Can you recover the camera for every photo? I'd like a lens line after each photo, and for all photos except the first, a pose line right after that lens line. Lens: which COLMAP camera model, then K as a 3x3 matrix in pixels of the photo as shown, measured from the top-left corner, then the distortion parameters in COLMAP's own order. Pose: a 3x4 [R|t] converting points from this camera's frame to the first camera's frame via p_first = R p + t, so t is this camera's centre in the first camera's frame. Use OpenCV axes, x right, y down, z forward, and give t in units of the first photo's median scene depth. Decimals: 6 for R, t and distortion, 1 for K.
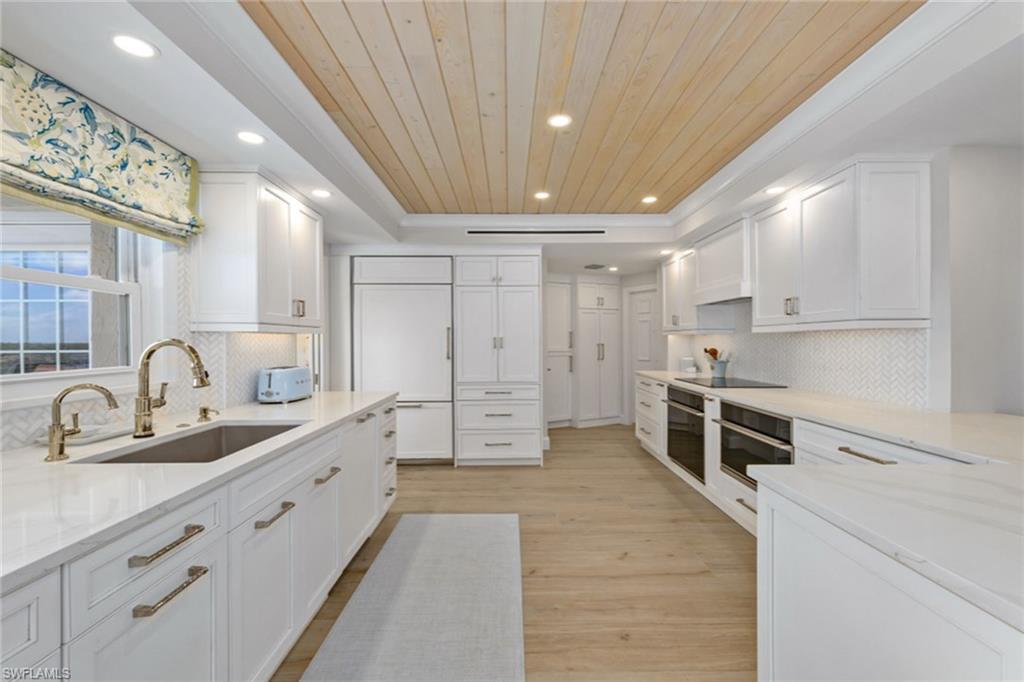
lens RADIAL K [[453.1, 0, 512.0], [0, 453.1, 346.6], [0, 0, 1]] dist [-0.001361, -0.002761]
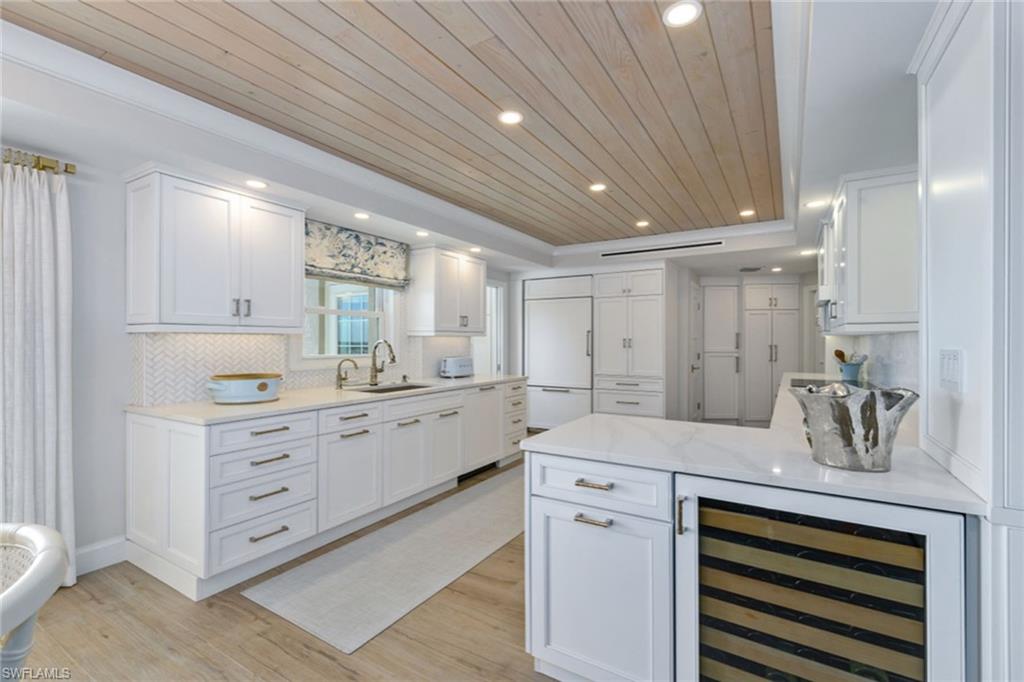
lens RADIAL K [[453.1, 0, 514.5], [0, 453.1, 345.0], [0, 0, 1]] dist [-0.001361, -0.002761]
pose [[0.849508, 0.007689, -0.527520, 0.641235], [-0.009976, 0.999949, -0.001489, 0.002439], [0.527482, 0.006527, 0.849541, -0.345122]]
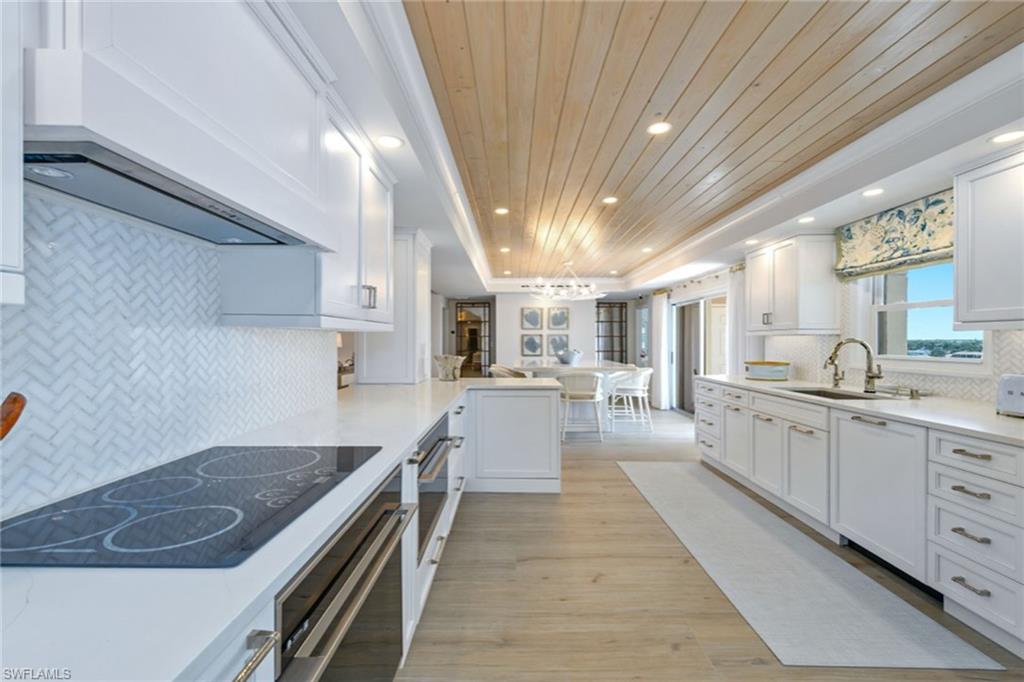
lens RADIAL K [[453.1, 0, 507.5], [0, 453.1, 337.5], [0, 0, 1]] dist [-0.001361, -0.002761]
pose [[-0.999724, 0.007090, 0.022381, 0.431825], [0.007267, 0.999943, 0.007831, -0.033657], [-0.022324, 0.007991, -0.999719, 2.047824]]
